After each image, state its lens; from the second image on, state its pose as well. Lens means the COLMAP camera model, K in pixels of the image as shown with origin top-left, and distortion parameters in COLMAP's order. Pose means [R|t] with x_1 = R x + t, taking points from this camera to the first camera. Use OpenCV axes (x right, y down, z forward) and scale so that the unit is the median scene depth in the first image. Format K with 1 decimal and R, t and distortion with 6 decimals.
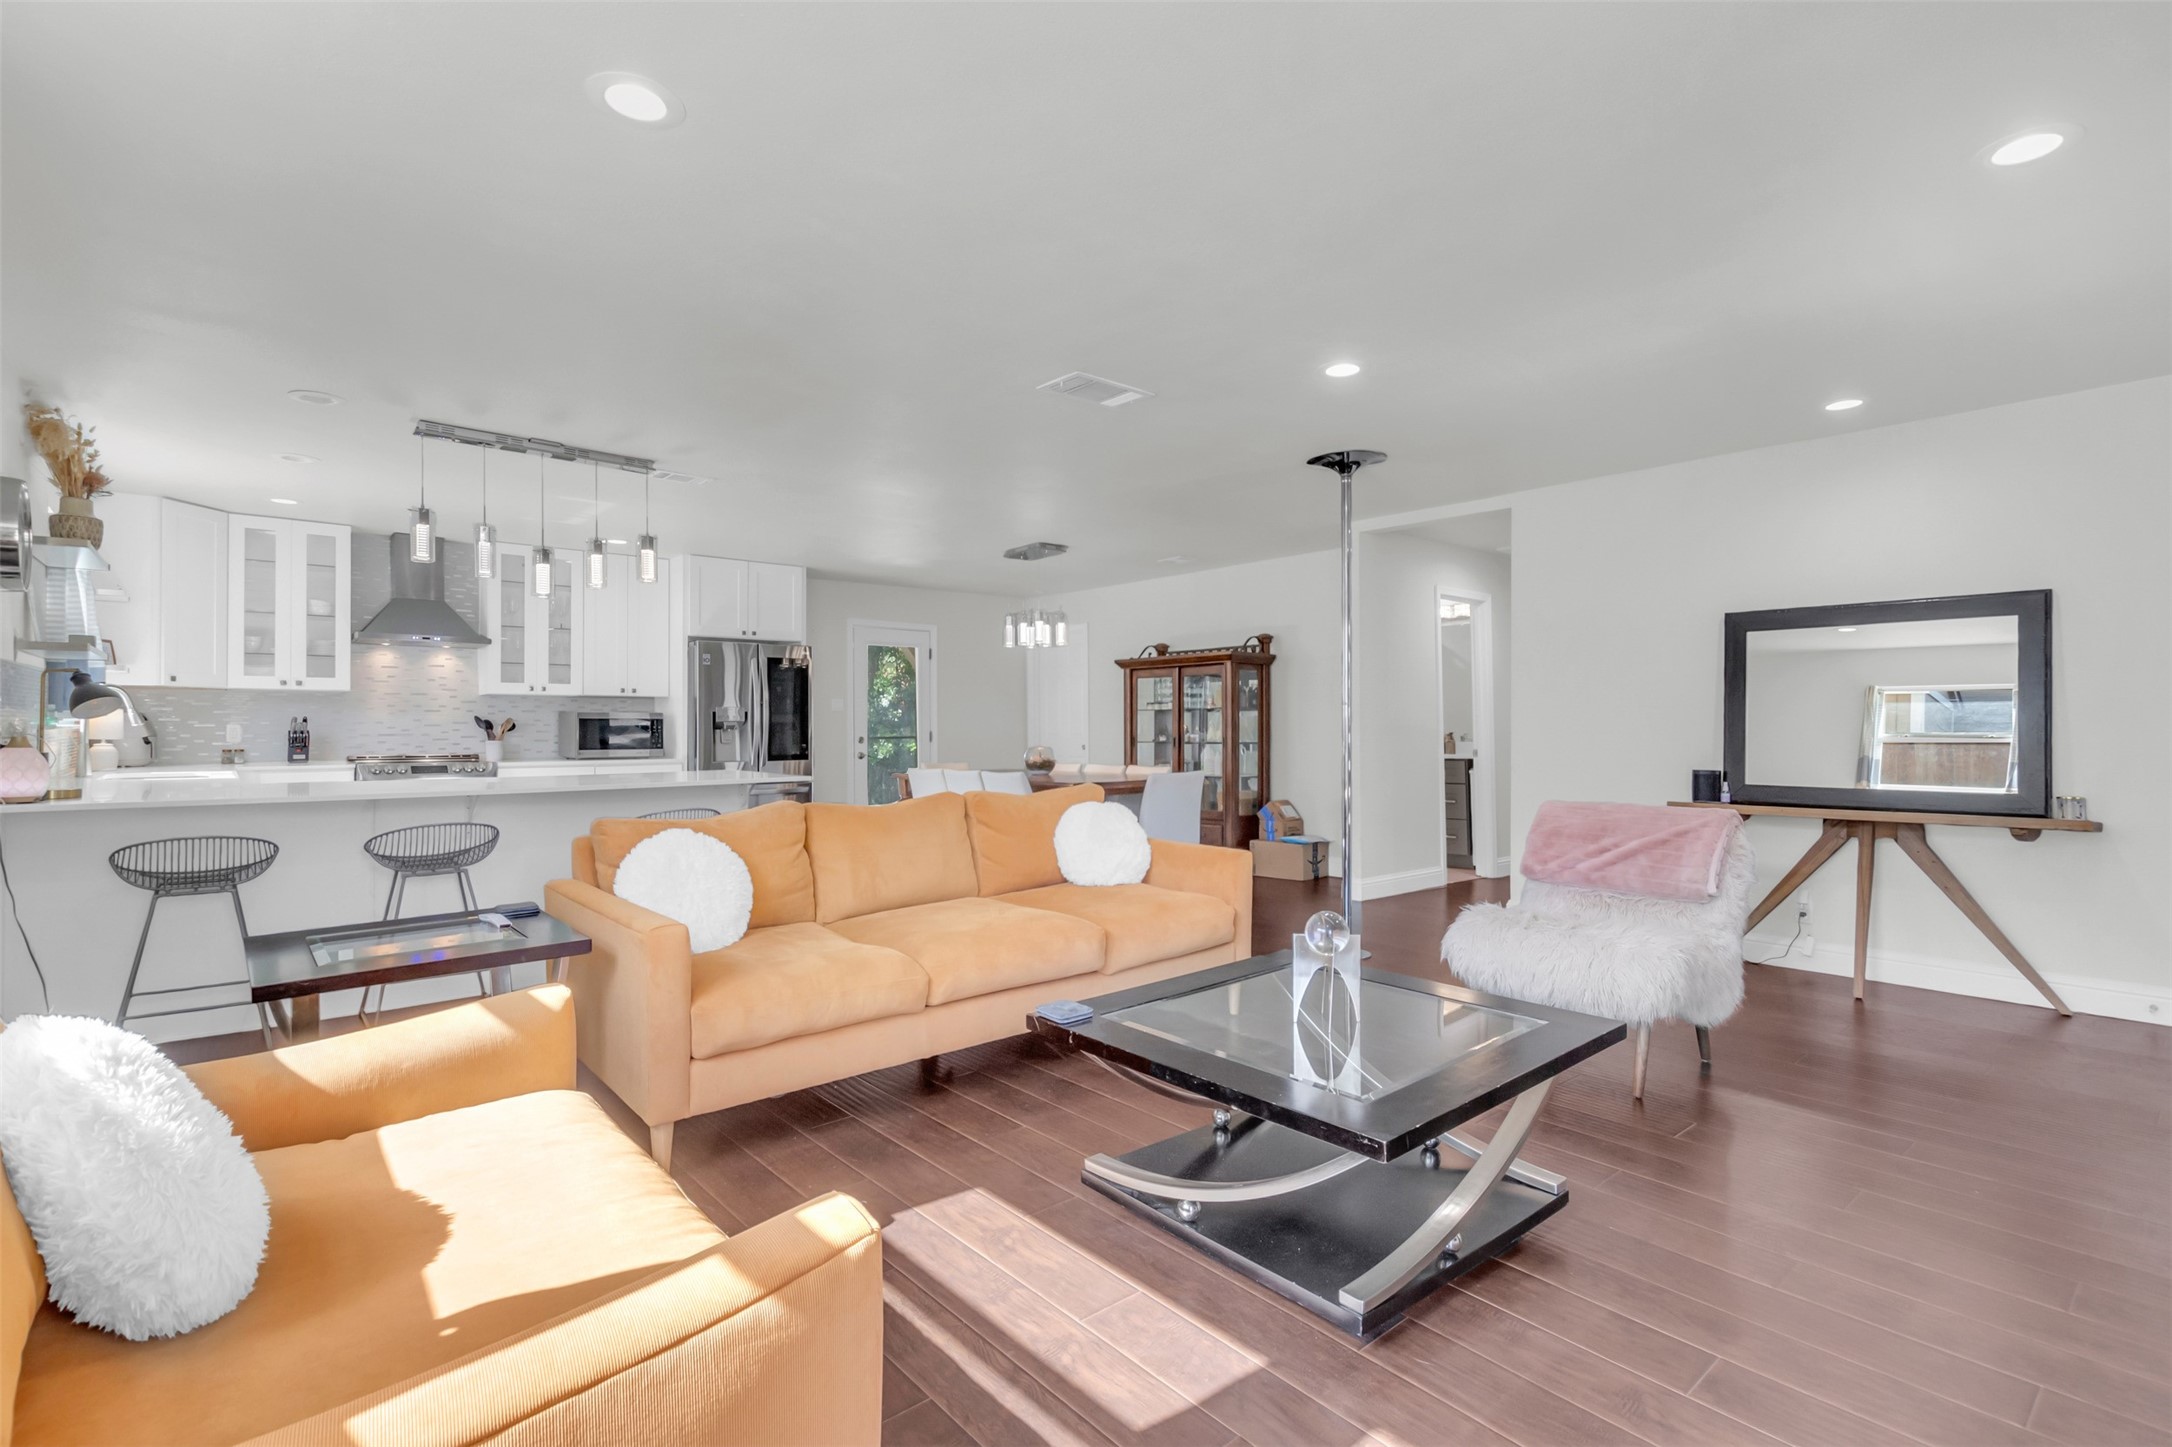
lens RADIAL K [[1005.1, 0, 1082.8], [0, 1005.1, 721.4], [0, 0, 1]] dist [0.012742, -0.000328]
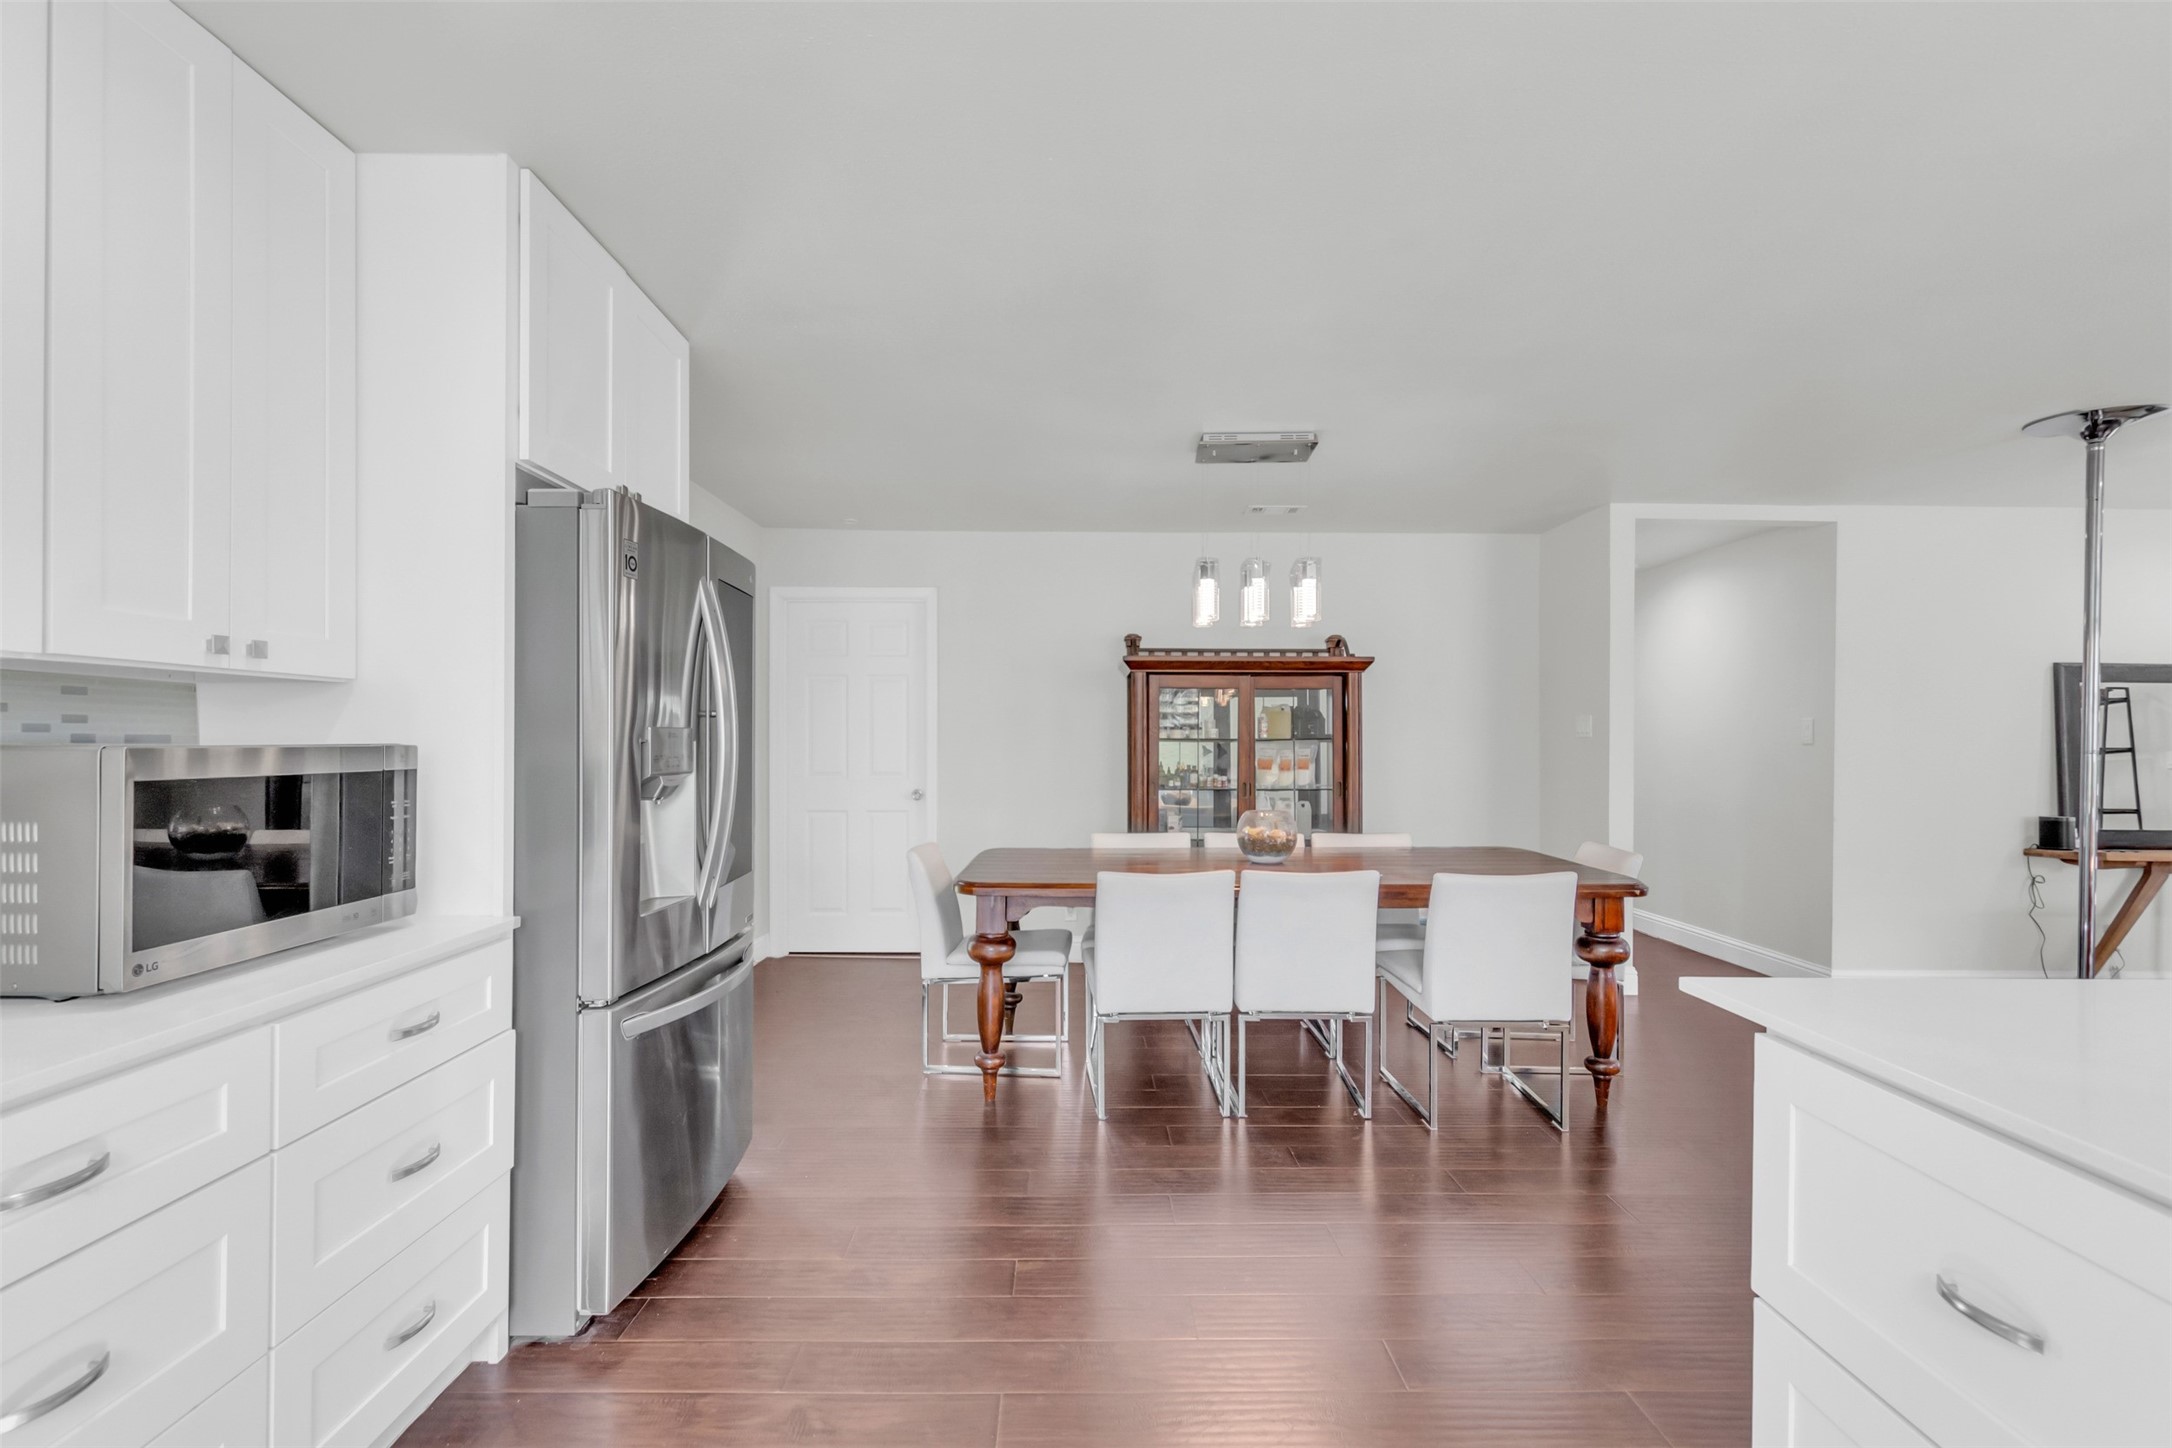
lens RADIAL K [[1005.1, 0, 1095.8], [0, 1005.1, 735.2], [0, 0, 1]] dist [0.012742, -0.000328]
pose [[0.631078, 0.008469, 0.775673, -0.622650], [-0.012800, 0.999918, -0.000504, -0.016593], [-0.775614, -0.009611, 0.631135, 0.885039]]
